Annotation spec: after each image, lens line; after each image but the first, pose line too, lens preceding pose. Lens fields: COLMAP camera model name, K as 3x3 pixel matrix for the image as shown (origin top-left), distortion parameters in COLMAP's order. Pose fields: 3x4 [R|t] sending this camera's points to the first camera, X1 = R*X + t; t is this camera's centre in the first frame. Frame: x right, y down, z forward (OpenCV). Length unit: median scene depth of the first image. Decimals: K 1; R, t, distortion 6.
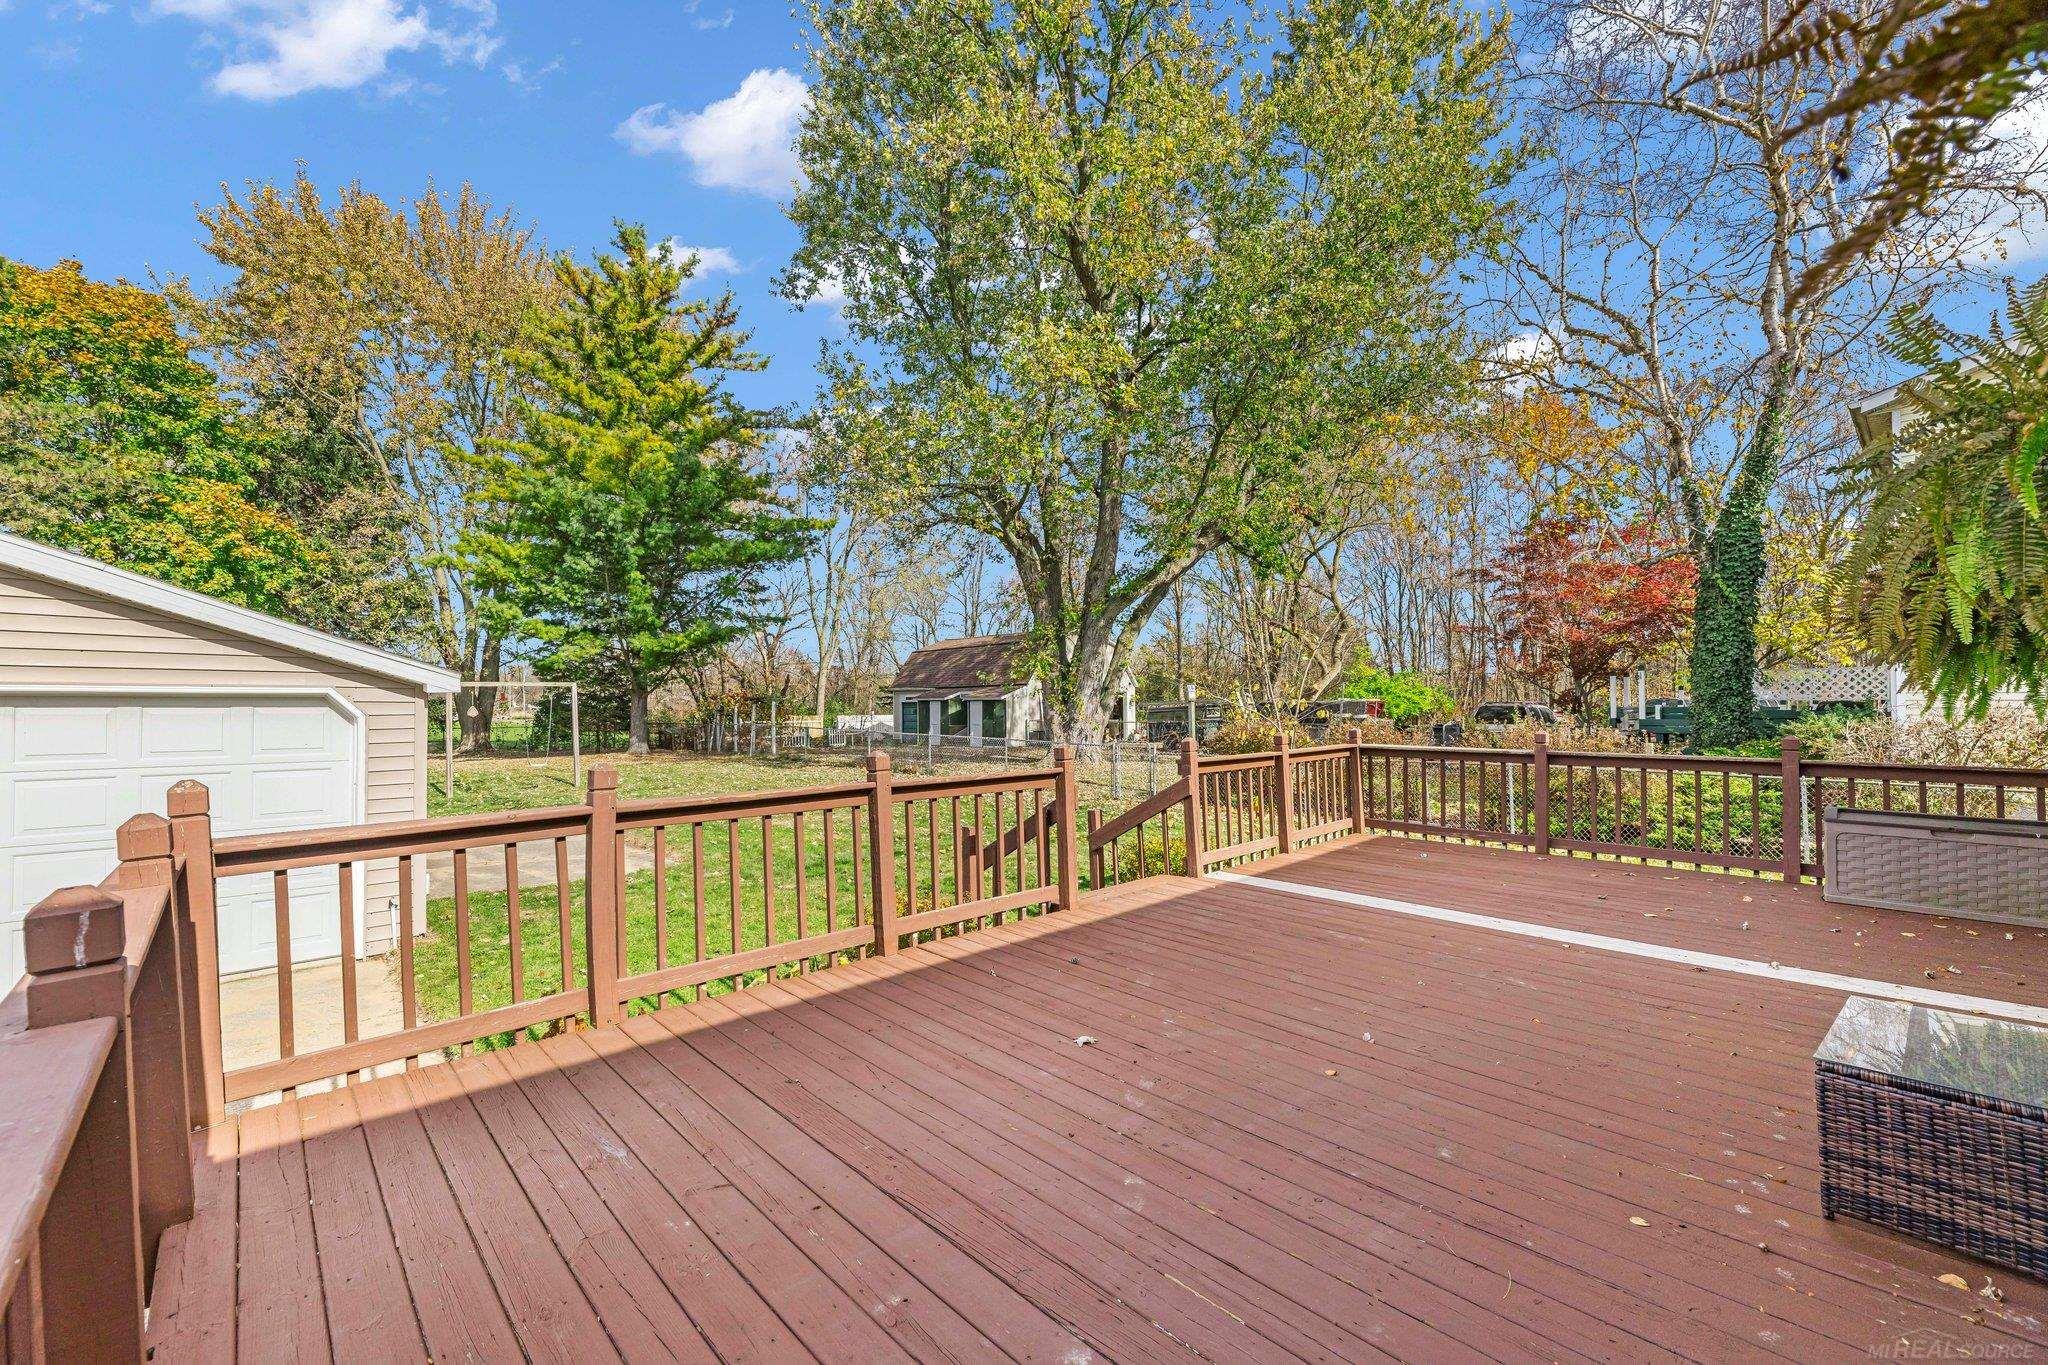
lens RADIAL K [[827.0, 0, 1022.3], [0, 827.0, 689.0], [0, 0, 1]] dist [0.001023, 0.000335]
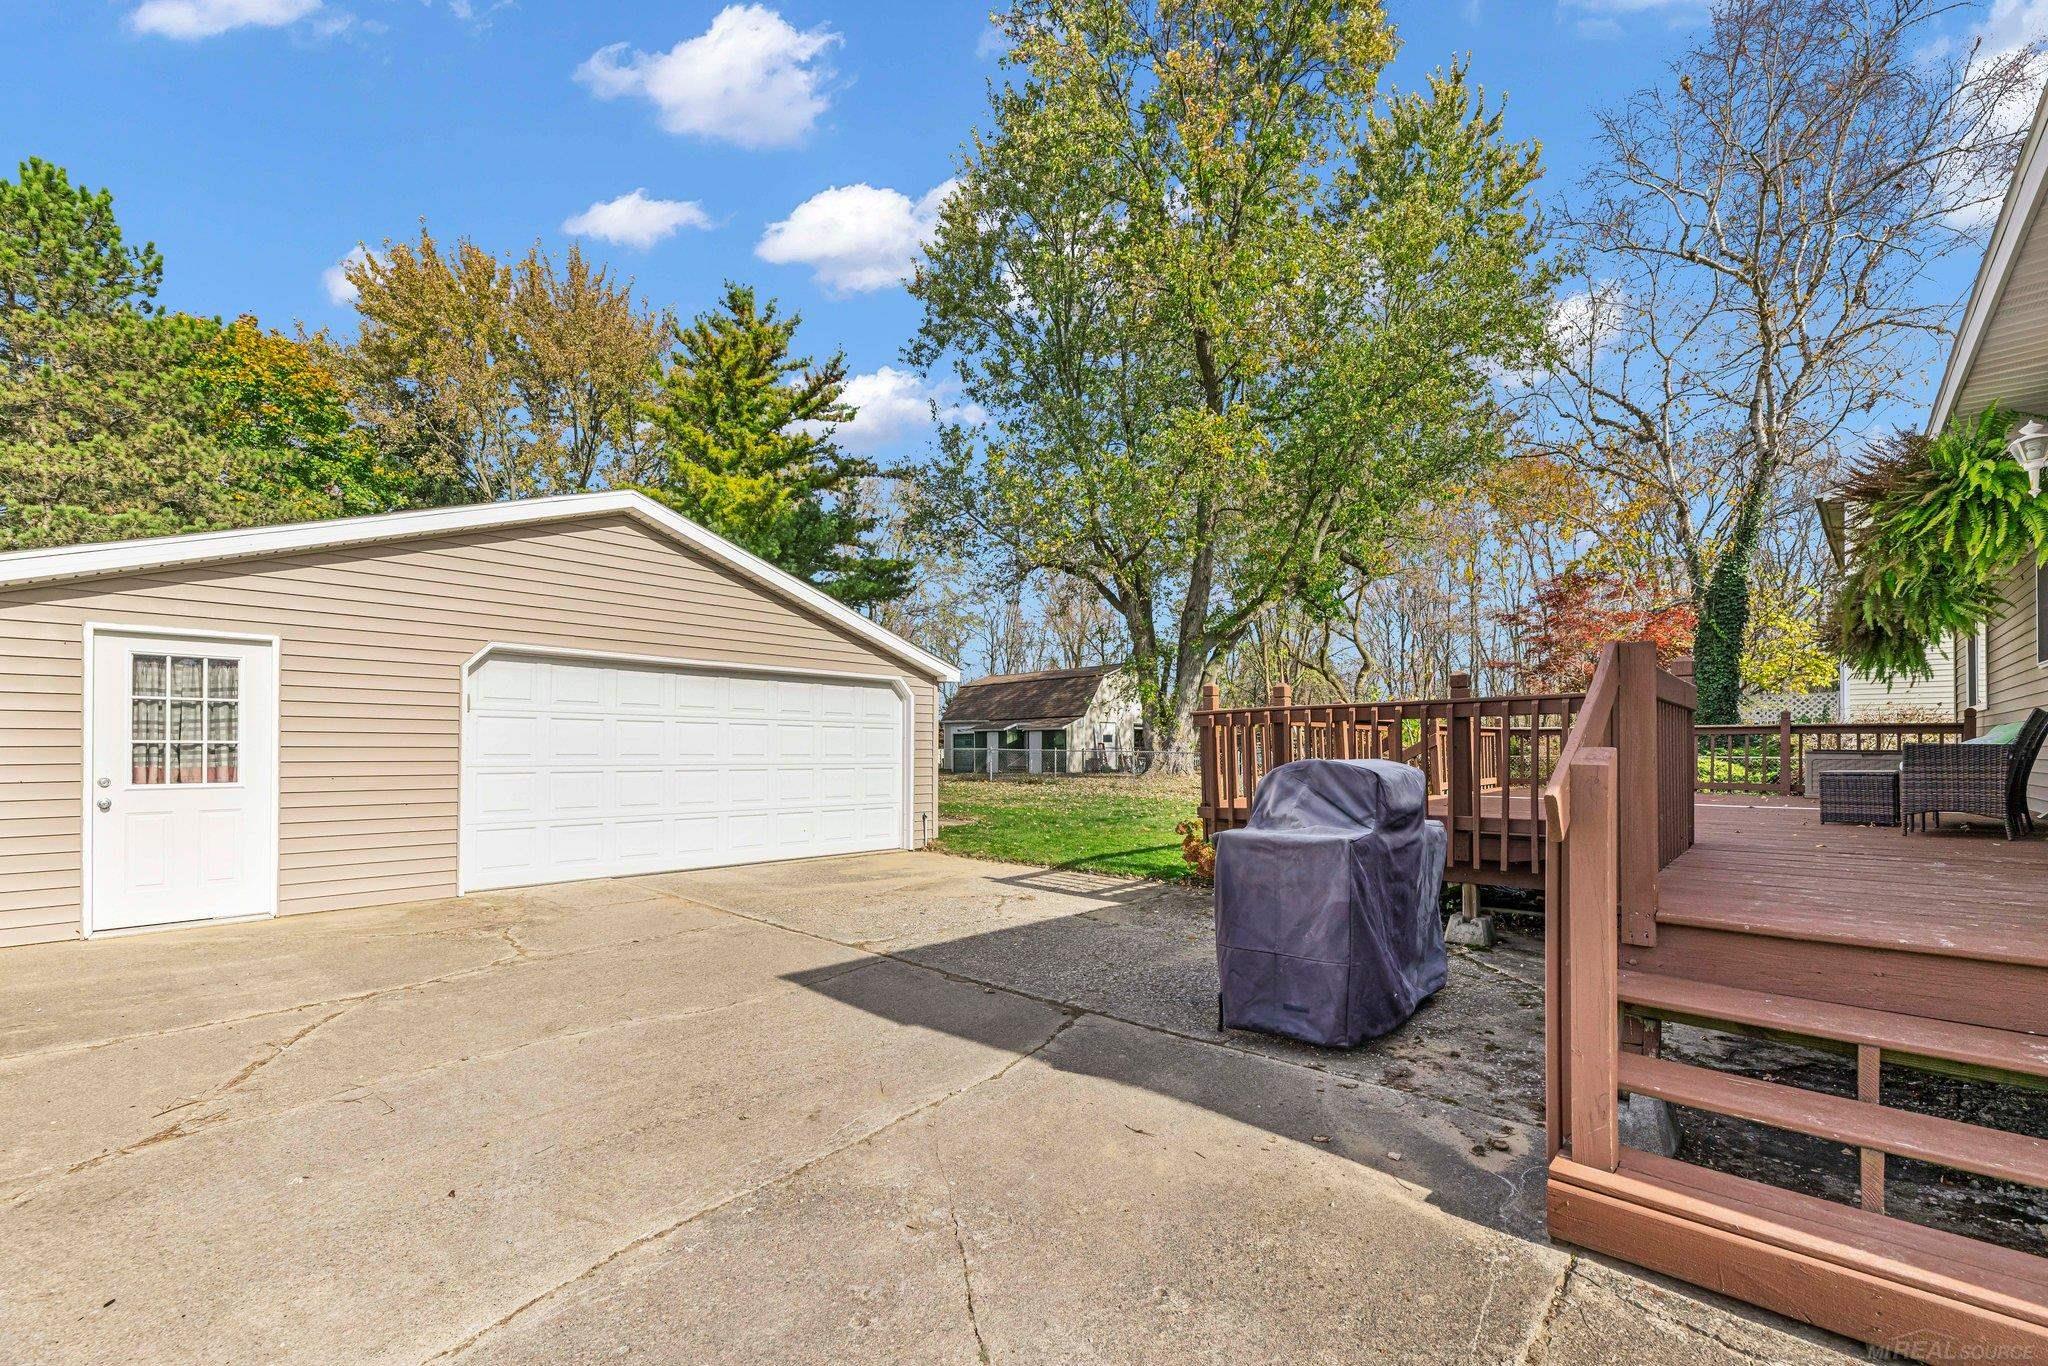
lens RADIAL K [[827.0, 0, 1053.1], [0, 827.0, 739.2], [0, 0, 1]] dist [0.001023, 0.000335]
pose [[0.998731, 0.005444, 0.050066, -0.149231], [-0.005964, 0.999930, 0.010250, 0.024181], [-0.050006, -0.010536, 0.998693, -0.140916]]
